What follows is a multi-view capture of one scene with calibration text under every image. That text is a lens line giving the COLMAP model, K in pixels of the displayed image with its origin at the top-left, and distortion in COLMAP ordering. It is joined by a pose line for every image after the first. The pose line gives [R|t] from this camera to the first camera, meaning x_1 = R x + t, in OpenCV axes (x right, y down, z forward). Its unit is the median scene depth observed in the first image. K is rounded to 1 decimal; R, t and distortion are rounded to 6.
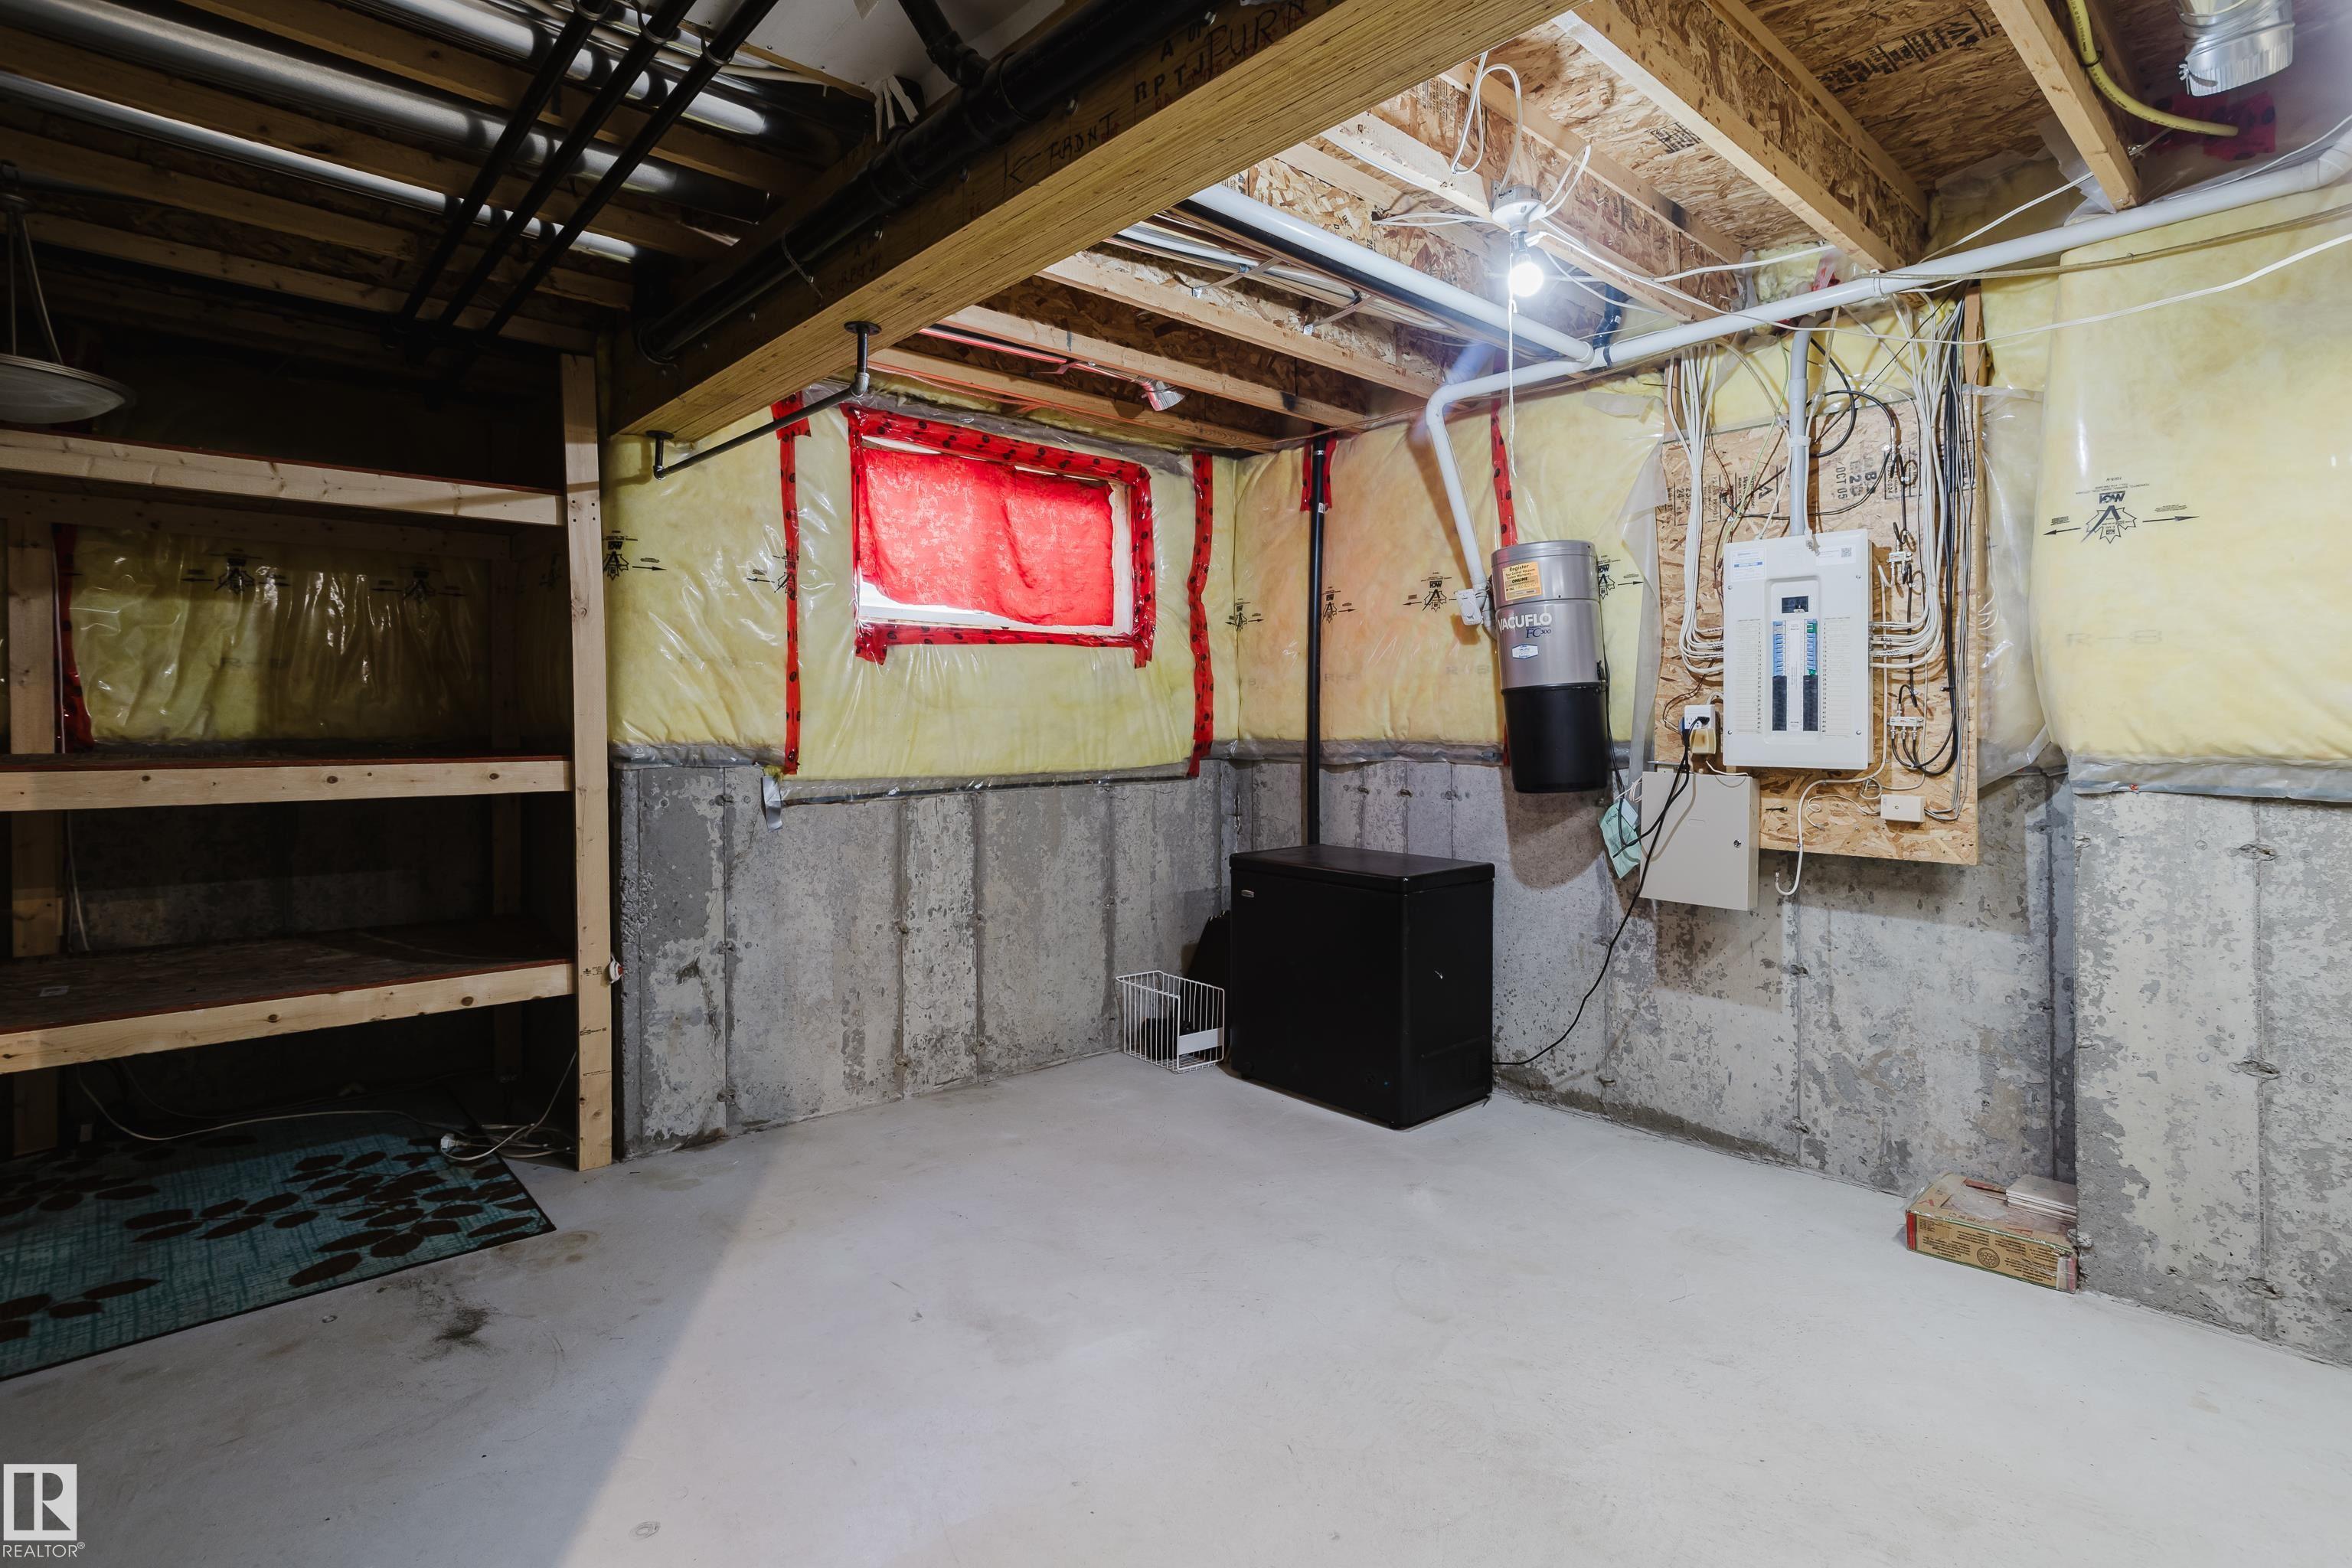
lens RADIAL K [[1167.5, 0, 1172.7], [0, 1167.5, 752.6], [0, 0, 1]] dist [-0.055159, 0.043244]
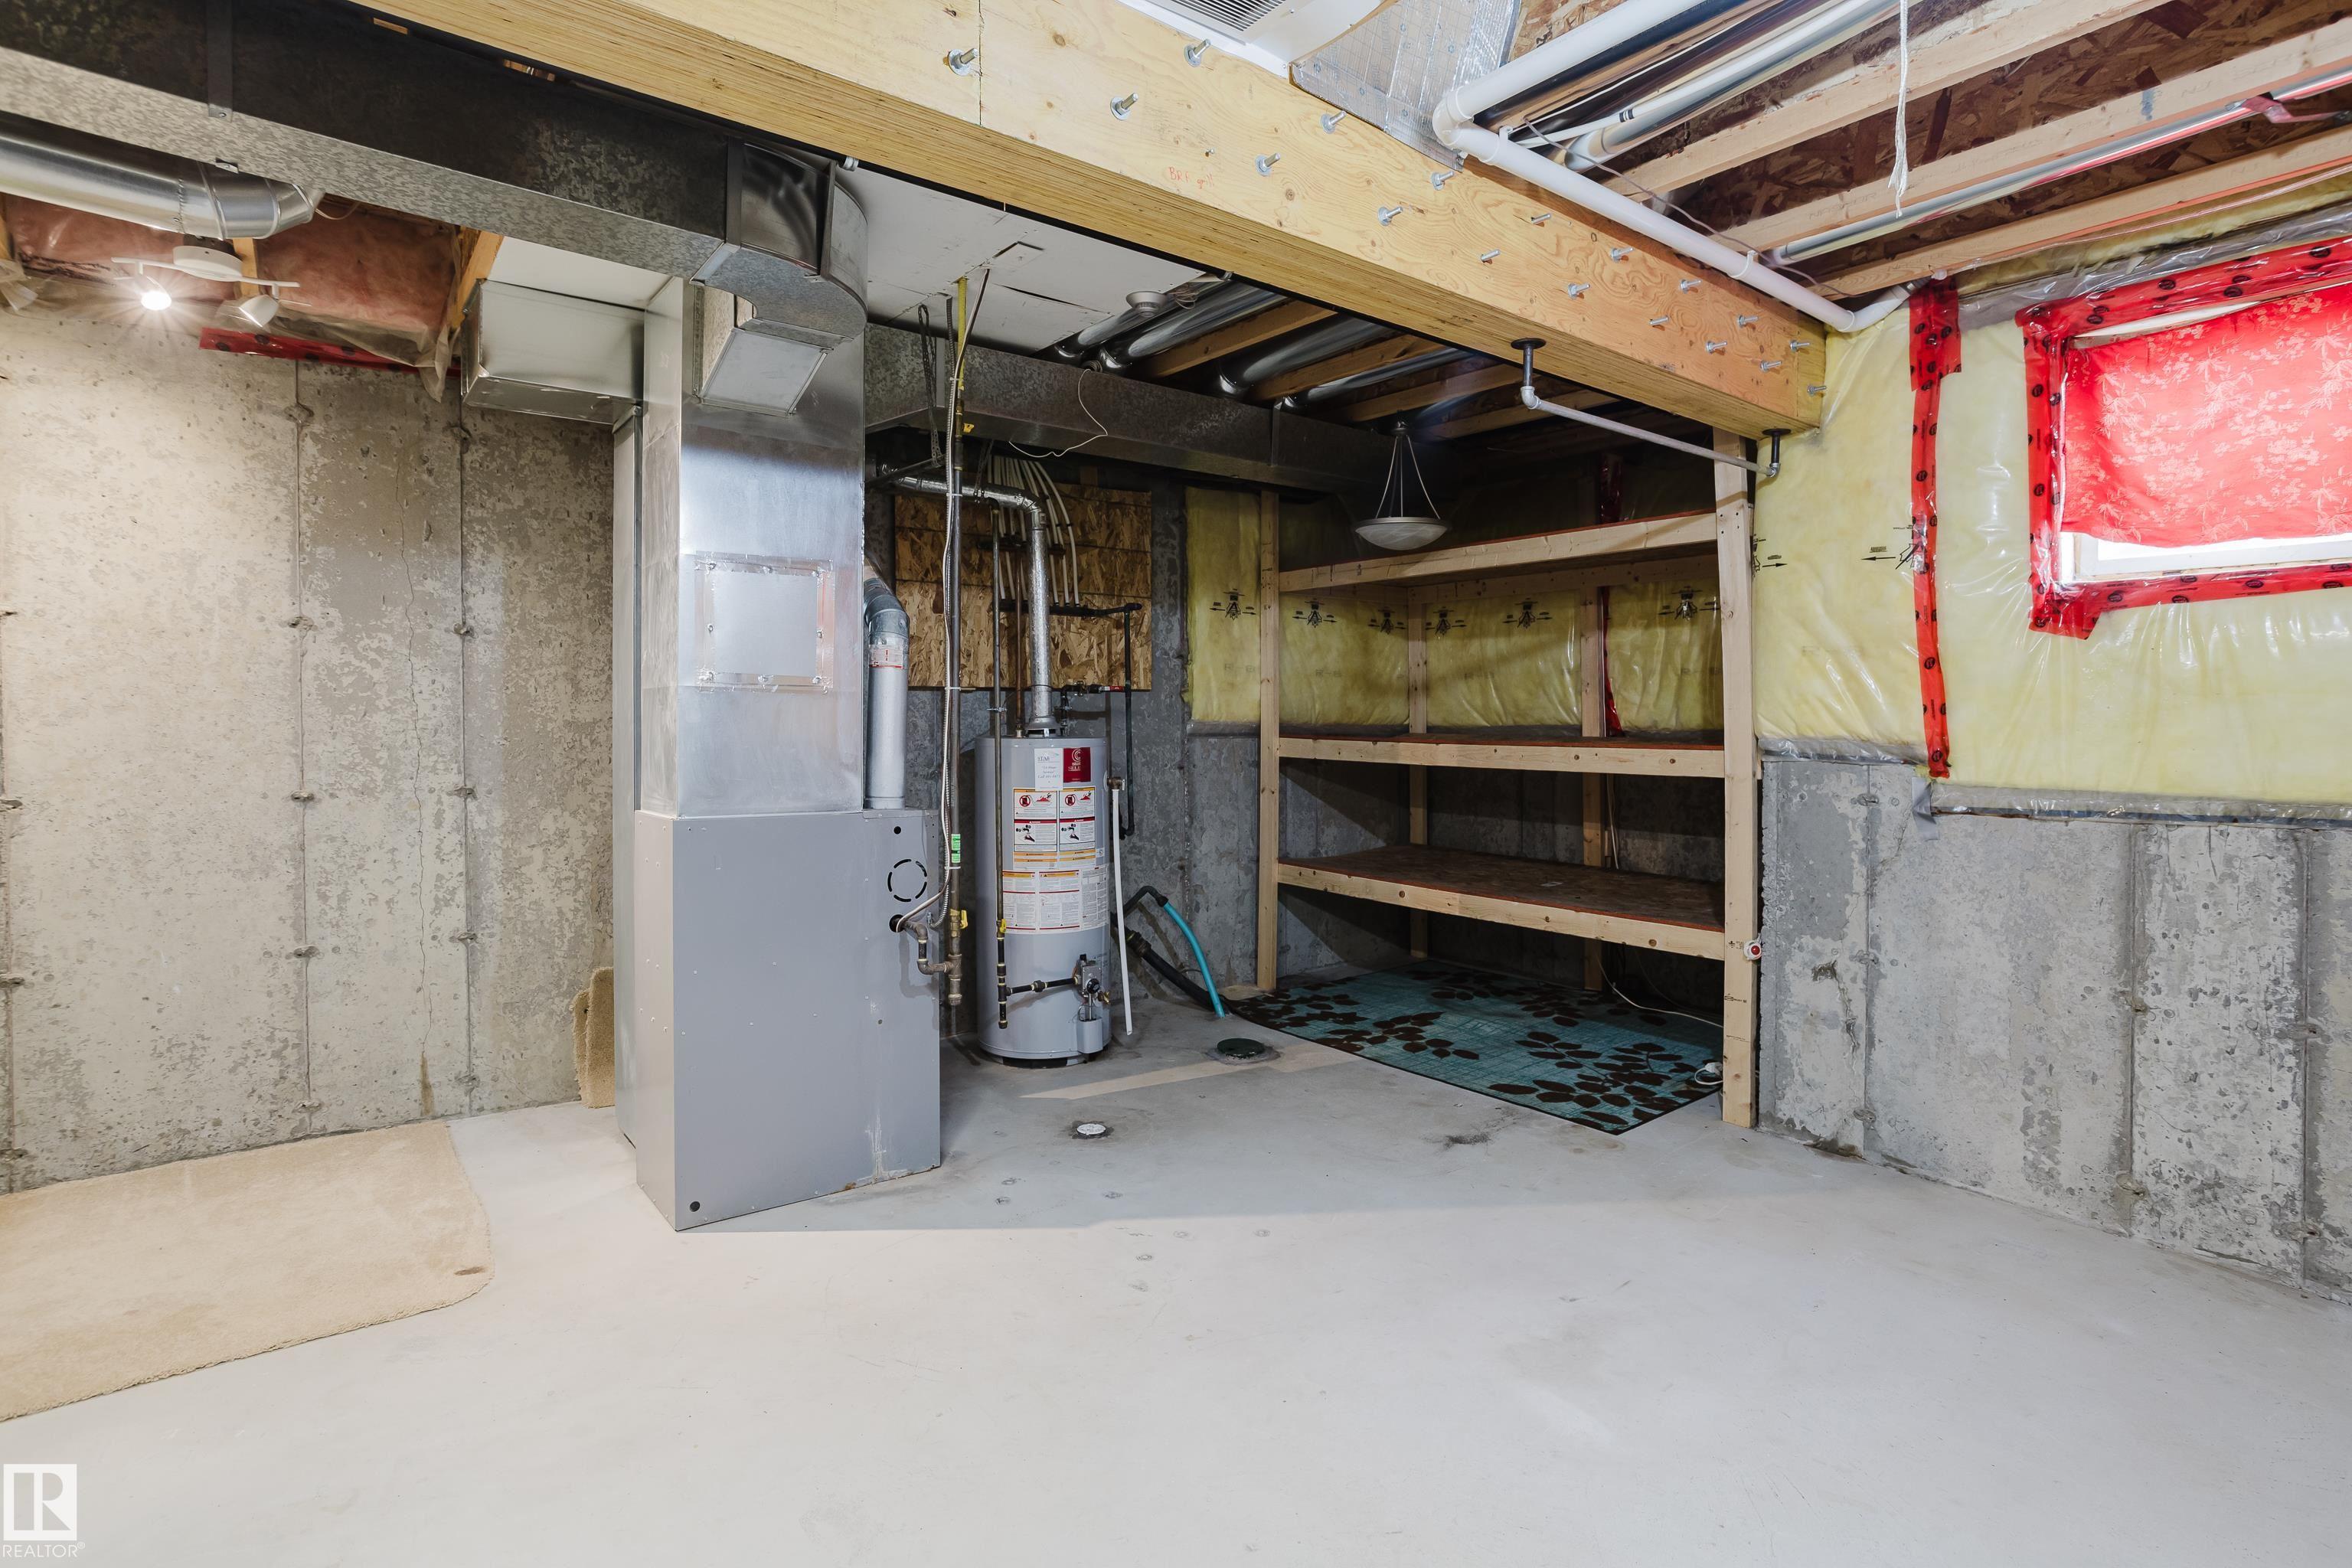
lens RADIAL K [[1136.1, 0, 1187.5], [0, 1136.1, 796.3], [0, 0, 1]] dist [-0.055604, 0.032384]
pose [[-0.058539, 0.068131, -0.995957, 0.532981], [-0.028016, 0.997163, 0.069860, -0.009213], [0.997892, 0.031993, -0.056464, 0.499158]]
